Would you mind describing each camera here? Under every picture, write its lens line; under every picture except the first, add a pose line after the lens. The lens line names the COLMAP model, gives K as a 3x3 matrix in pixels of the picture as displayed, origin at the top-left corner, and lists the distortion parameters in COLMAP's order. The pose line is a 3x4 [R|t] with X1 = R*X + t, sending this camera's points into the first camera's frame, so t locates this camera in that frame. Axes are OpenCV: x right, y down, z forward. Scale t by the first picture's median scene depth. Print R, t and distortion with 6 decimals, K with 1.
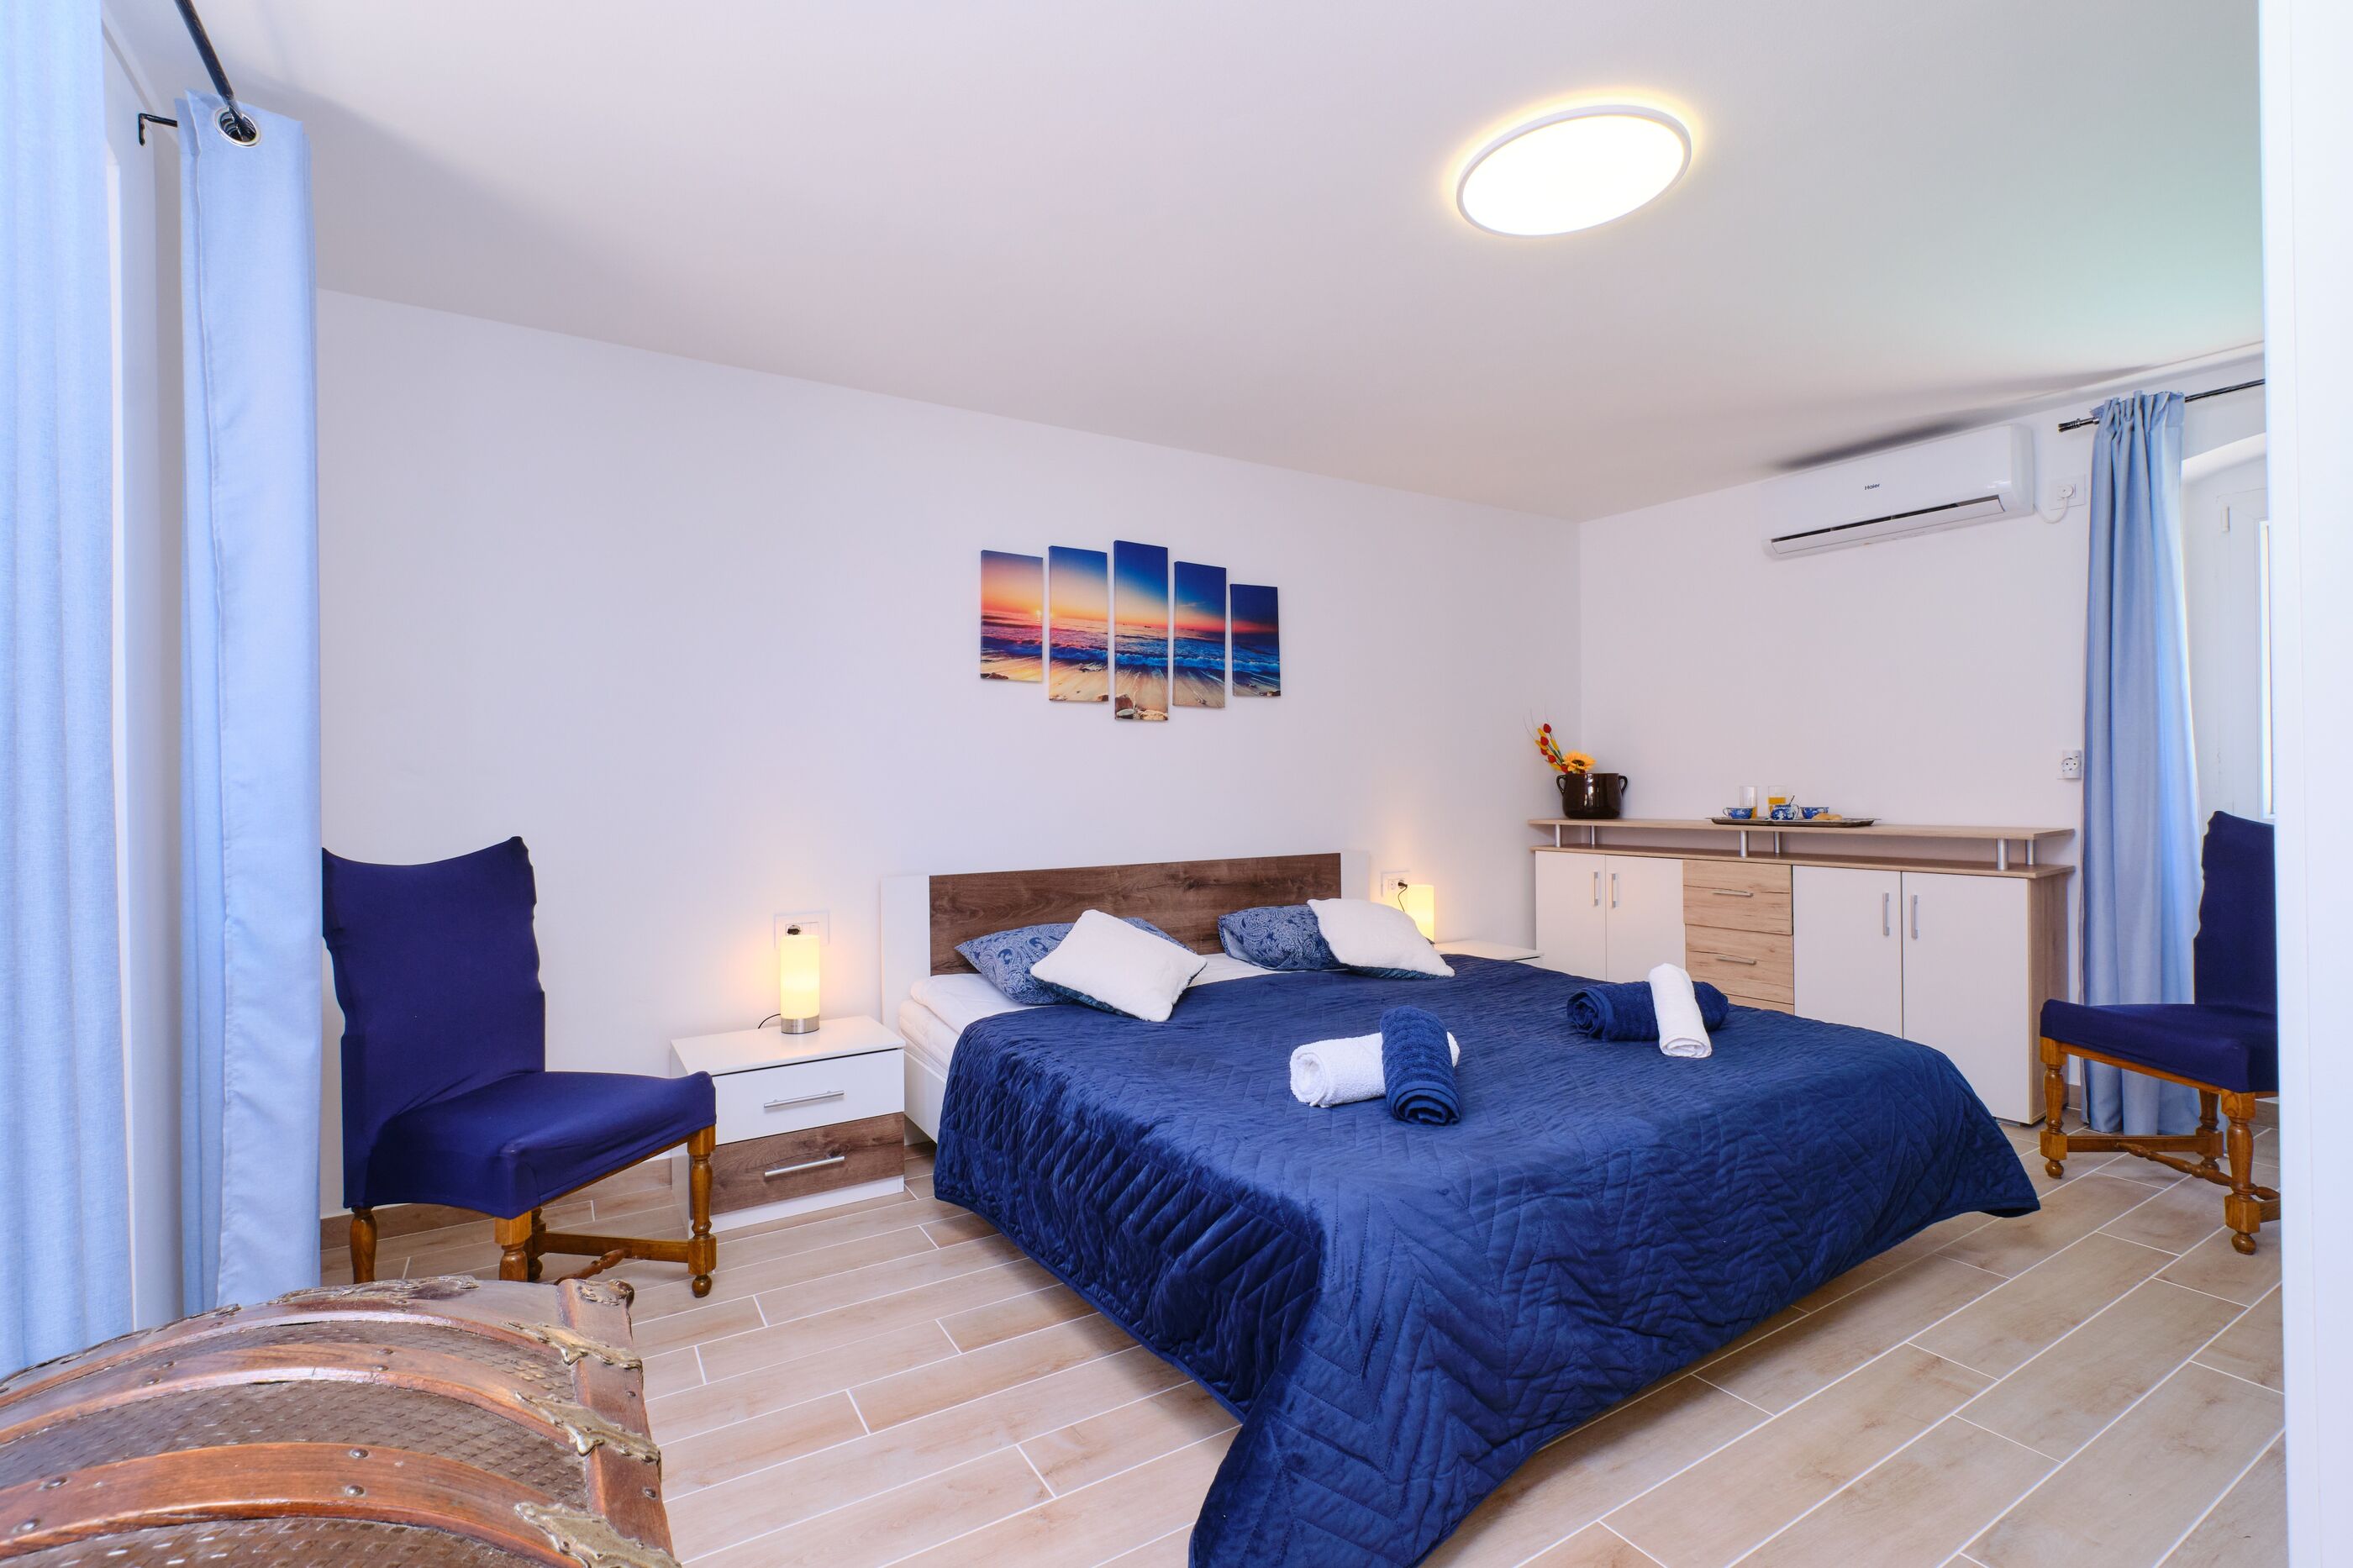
lens RADIAL K [[1045.3, 0, 1176.2], [0, 1045.3, 774.1], [0, 0, 1]] dist [0.000968, -0.000230]
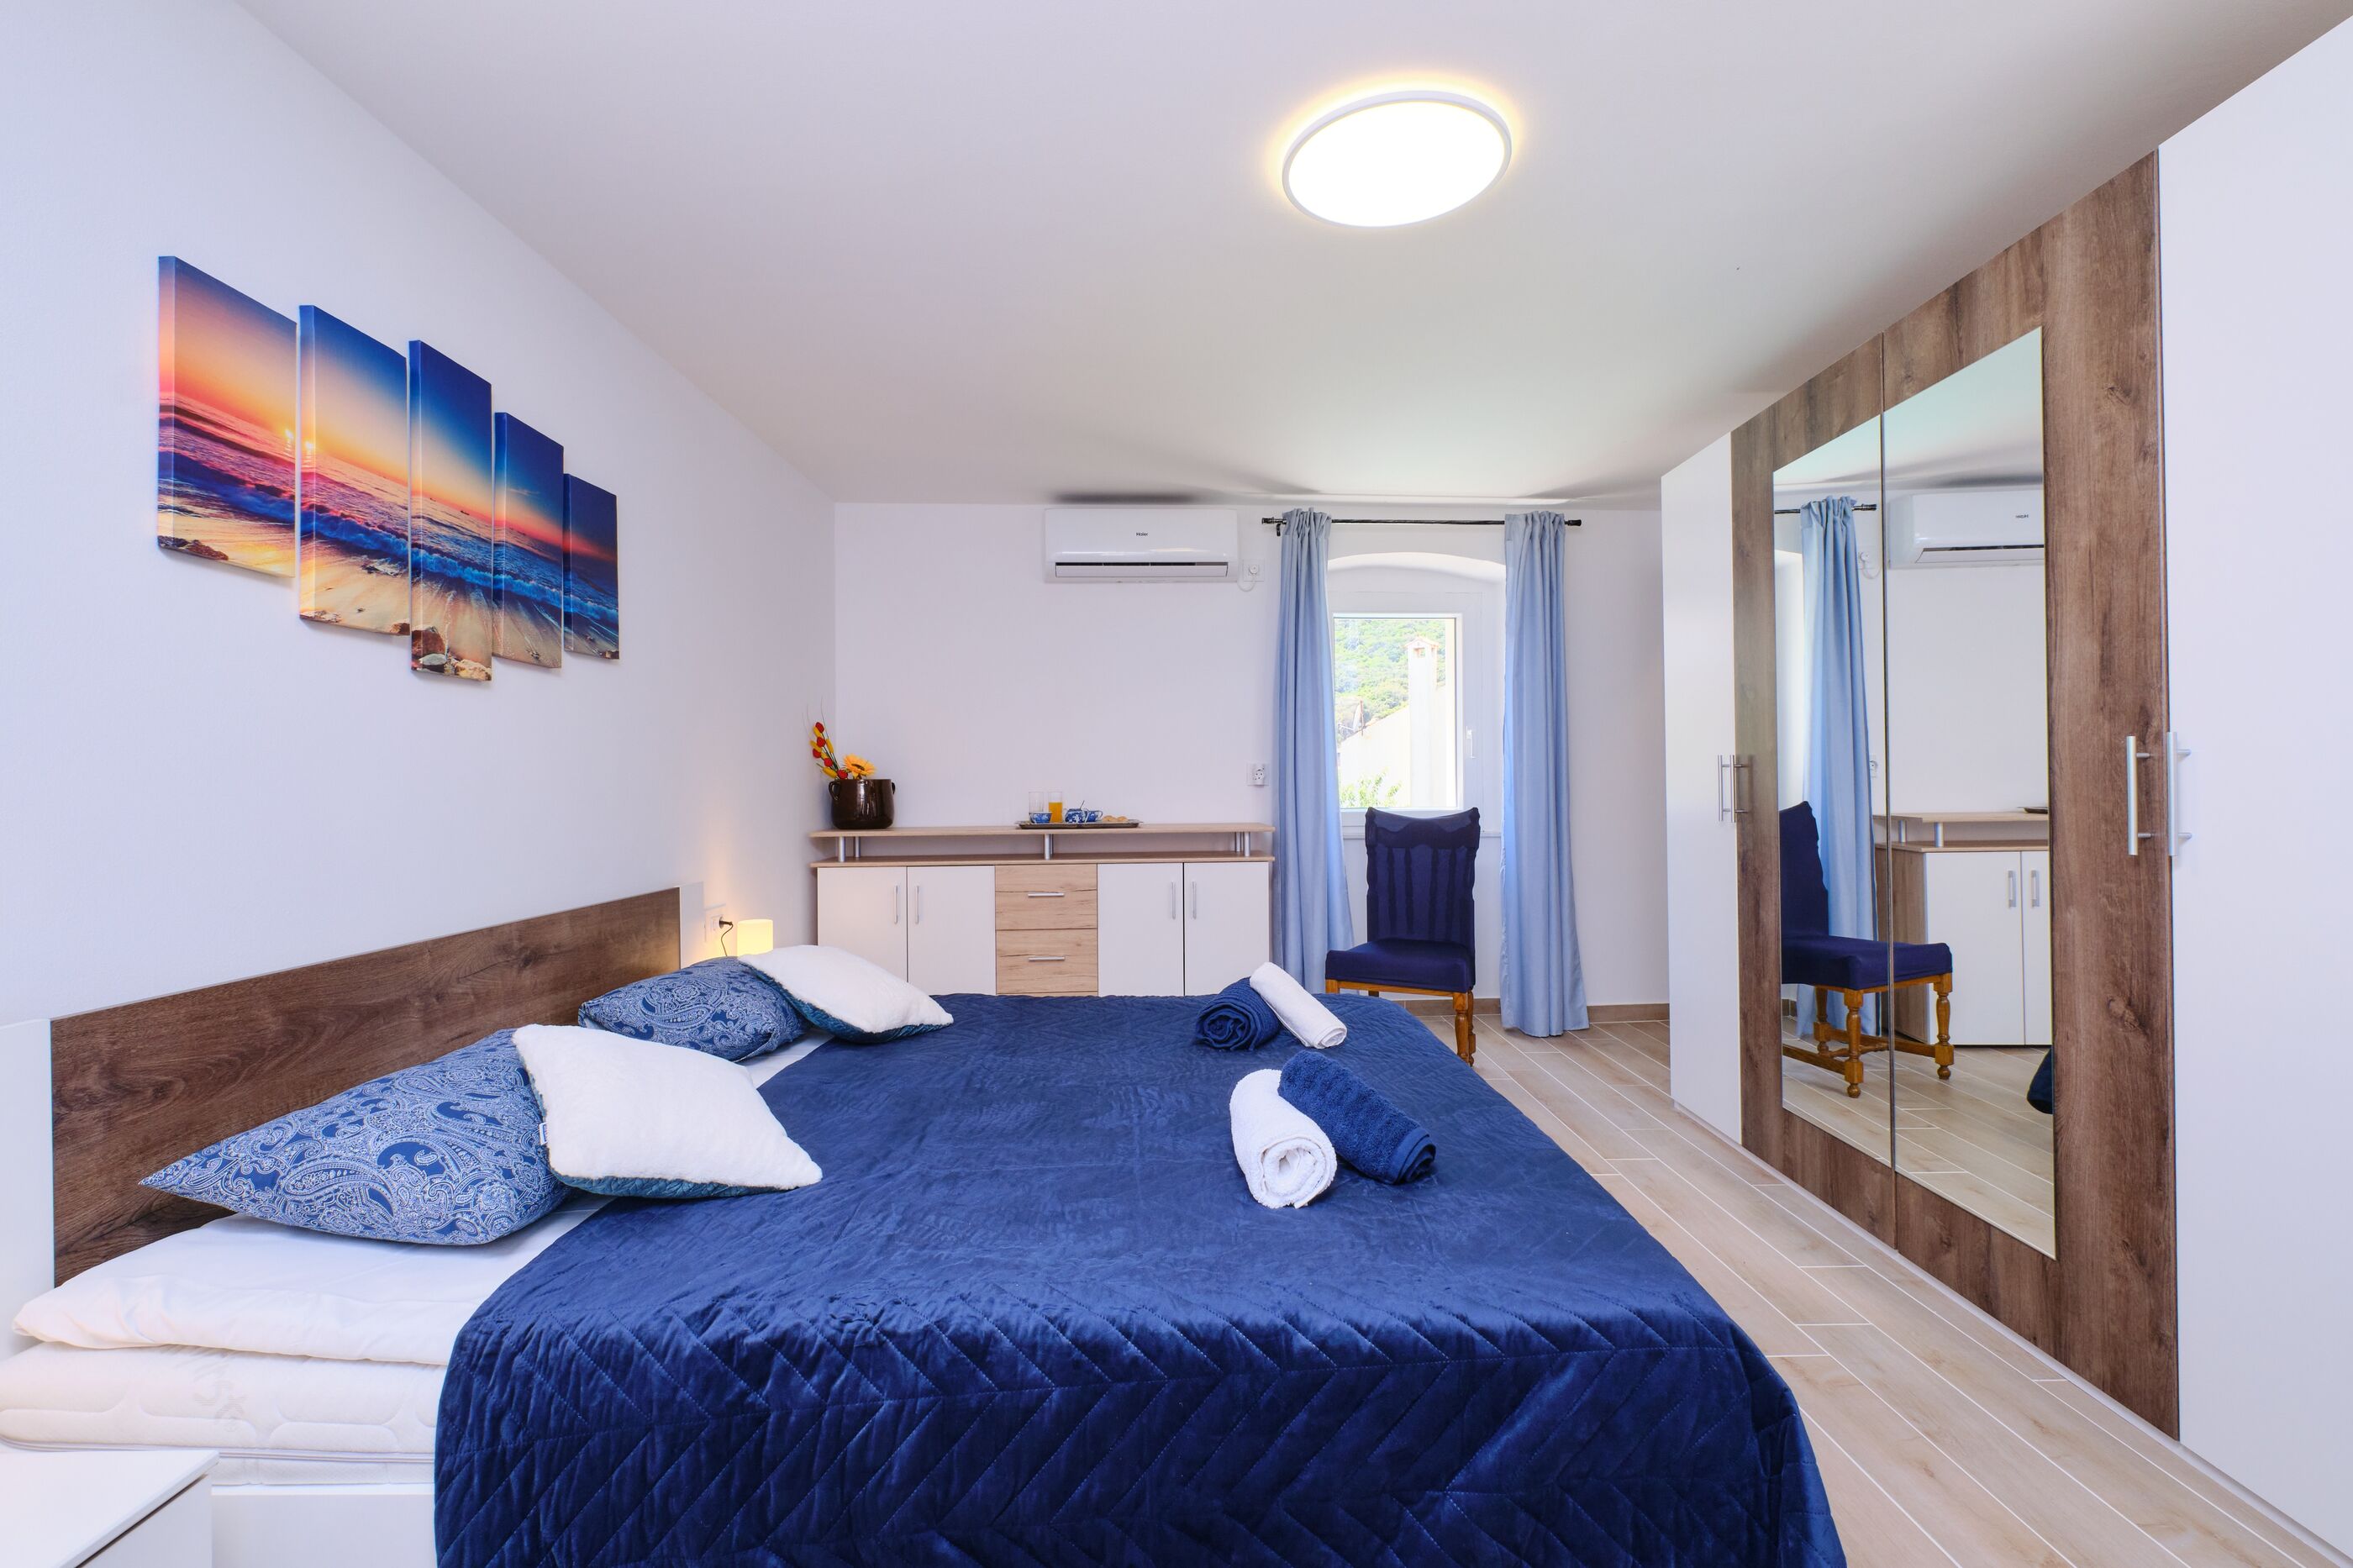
lens RADIAL K [[1045.3, 0, 1171.0], [0, 1045.3, 781.3], [0, 0, 1]] dist [0.000968, -0.000230]
pose [[0.510202, 0.006380, 0.860031, -0.318840], [-0.004597, 0.999978, -0.004690, 0.005506], [-0.860042, -0.001561, 0.510220, 0.382341]]
